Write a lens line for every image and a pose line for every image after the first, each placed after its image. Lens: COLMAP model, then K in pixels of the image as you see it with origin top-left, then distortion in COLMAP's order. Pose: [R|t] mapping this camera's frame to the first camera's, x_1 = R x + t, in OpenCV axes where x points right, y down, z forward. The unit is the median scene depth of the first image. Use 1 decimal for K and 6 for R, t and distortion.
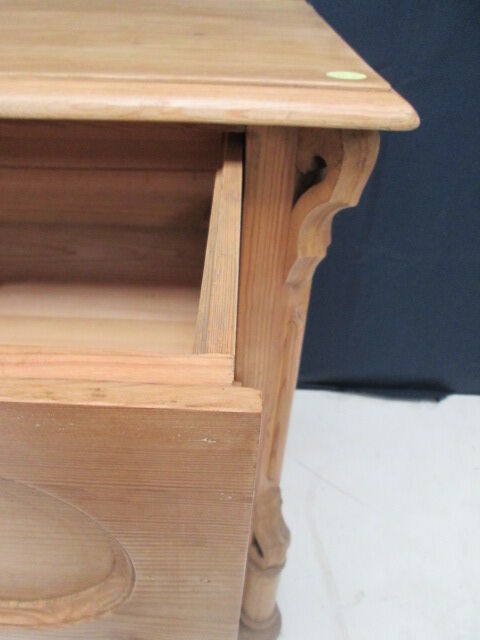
lens RADIAL K [[515.7, 0, 240.0], [0, 515.7, 320.0], [0, 0, 1]] dist [-0.038480, 0.003837]
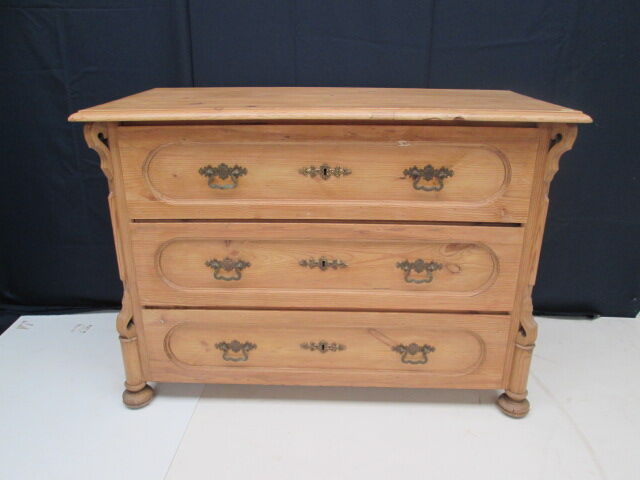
lens RADIAL K [[509.2, 0, 320.0], [0, 509.2, 240.0], [0, 0, 1]] dist [-0.035692, 0.001785]
pose [[0.998509, -0.023050, -0.049481, -1.010464], [0.008514, 0.961142, -0.275923, 0.993322], [0.053918, 0.275090, 0.959905, -1.622033]]
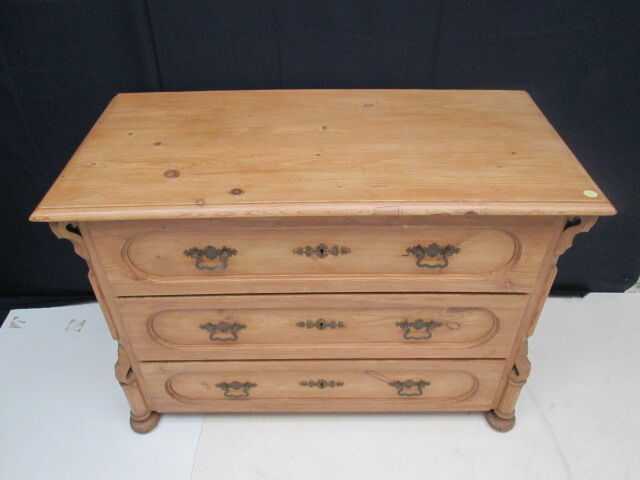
lens RADIAL K [[515.7, 0, 320.0], [0, 515.7, 240.0], [0, 0, 1]] dist [-0.038480, 0.003837]
pose [[0.998803, -0.040379, -0.027607, -1.047193], [0.041276, 0.998611, 0.032749, -0.285266], [0.026246, -0.033849, 0.999082, -1.649283]]
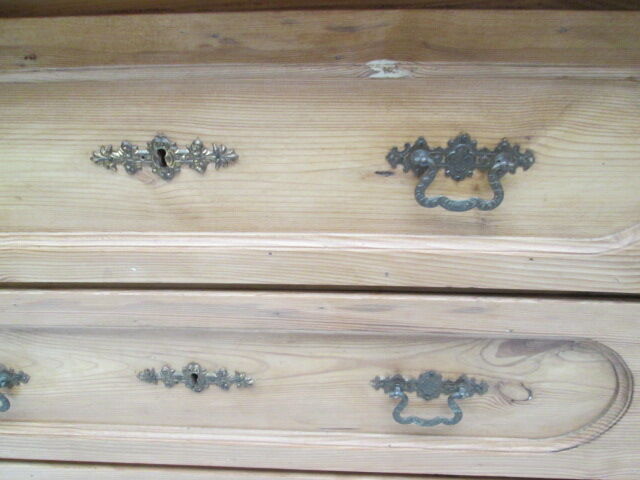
lens RADIAL K [[509.2, 0, 320.0], [0, 509.2, 240.0], [0, 0, 1]] dist [-0.035692, 0.001785]
pose [[0.997287, -0.026402, -0.068716, -0.747022], [0.013424, 0.983045, -0.182874, 0.198133], [0.072379, 0.181455, 0.980732, 0.057063]]
